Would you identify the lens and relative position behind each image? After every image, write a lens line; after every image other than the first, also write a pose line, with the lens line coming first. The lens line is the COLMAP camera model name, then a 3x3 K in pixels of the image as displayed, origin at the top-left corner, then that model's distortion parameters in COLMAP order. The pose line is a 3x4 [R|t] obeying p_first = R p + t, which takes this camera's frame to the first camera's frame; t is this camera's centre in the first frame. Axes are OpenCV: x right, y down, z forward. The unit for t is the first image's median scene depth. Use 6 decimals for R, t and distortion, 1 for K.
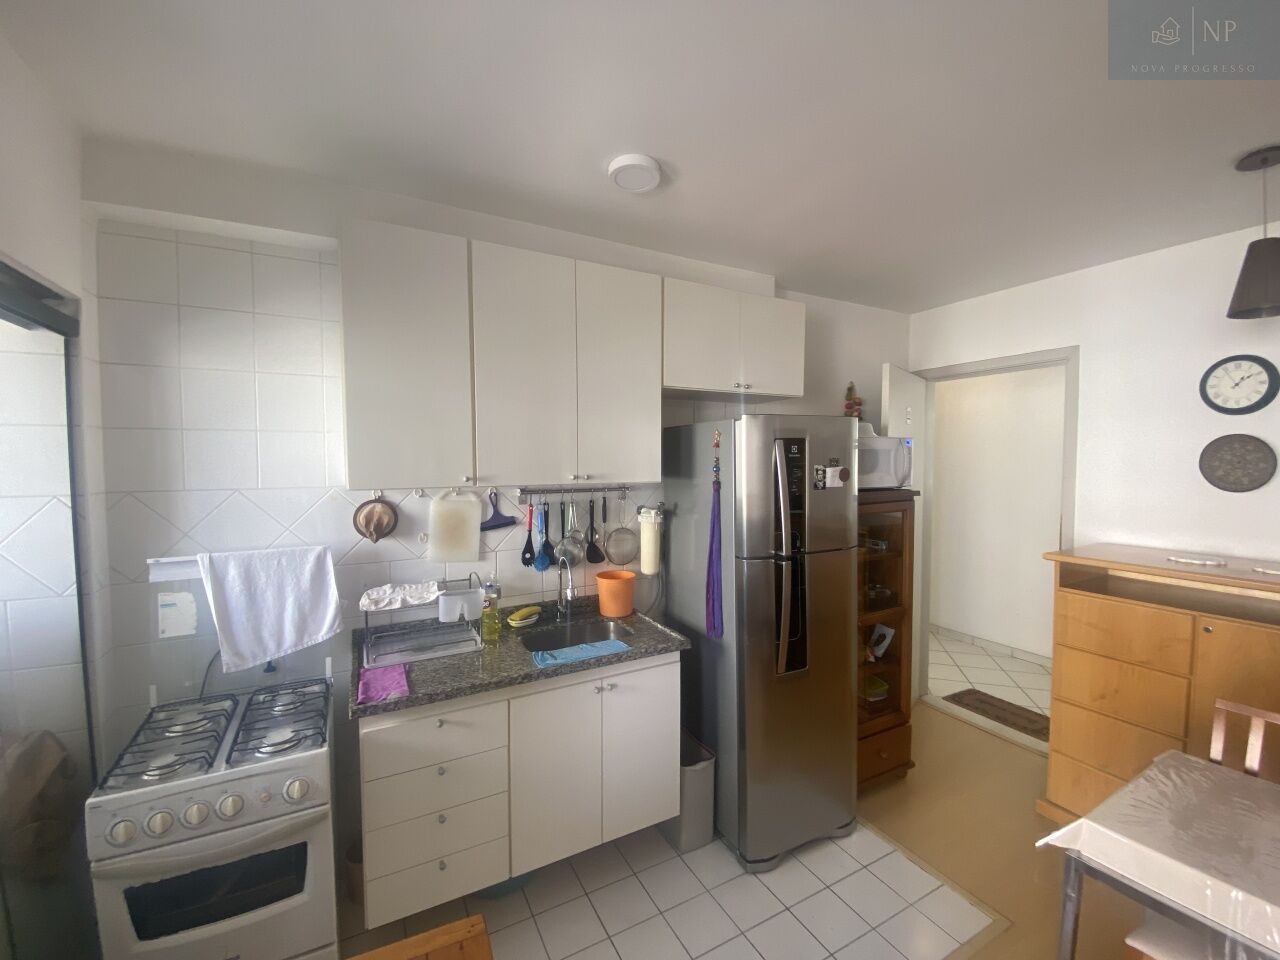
lens RADIAL K [[521.0, 0, 634.7], [0, 521.0, 476.6], [0, 0, 1]] dist [0.047526, -0.030411]
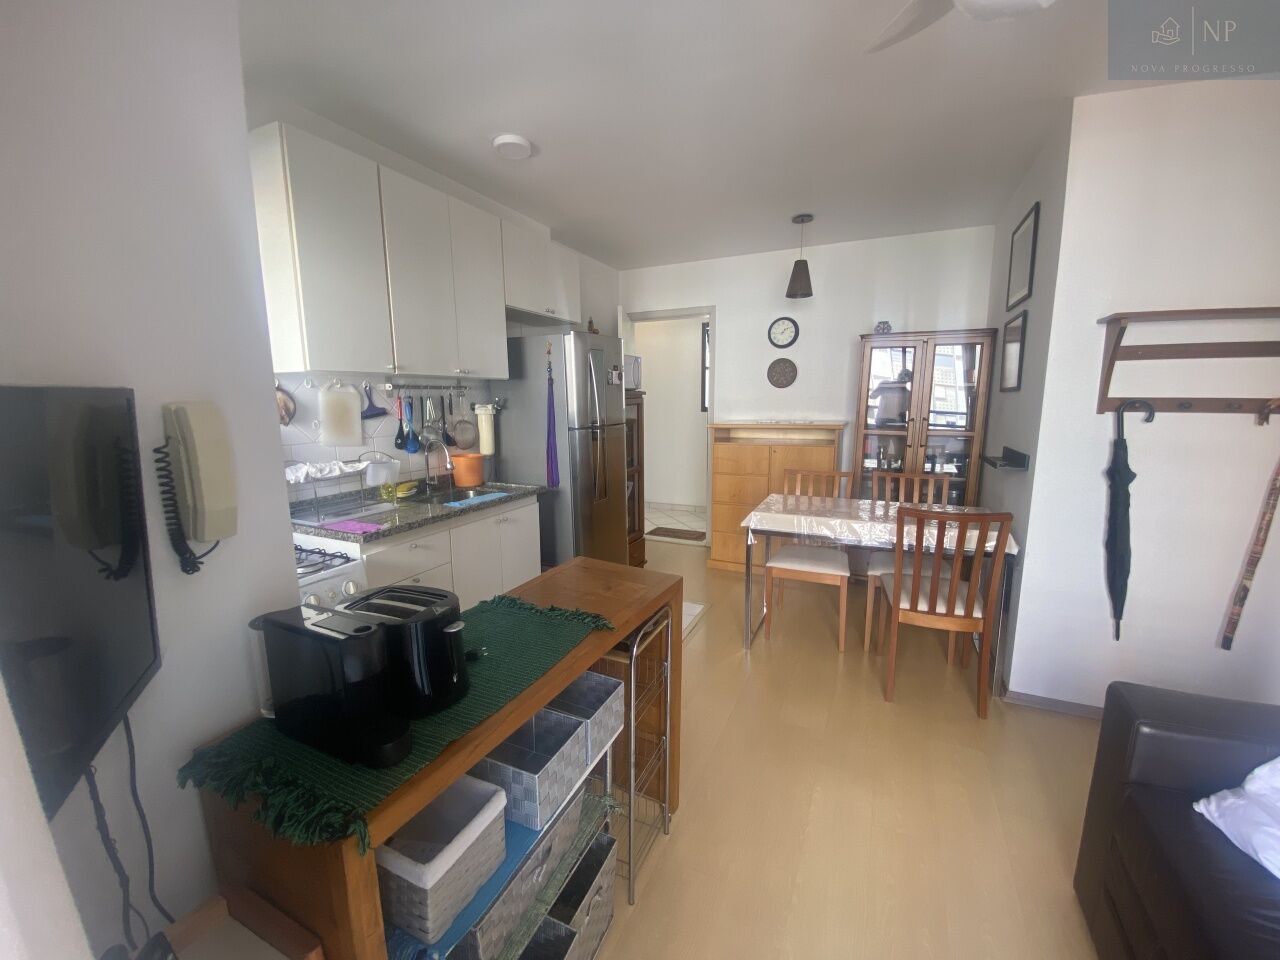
lens RADIAL K [[521.0, 0, 634.7], [0, 521.0, 476.6], [0, 0, 1]] dist [0.047526, -0.030411]
pose [[0.804458, -0.094621, 0.586424, -0.496212], [0.026629, 0.991984, 0.123528, 0.100387], [-0.593412, -0.083757, 0.800529, -0.288787]]
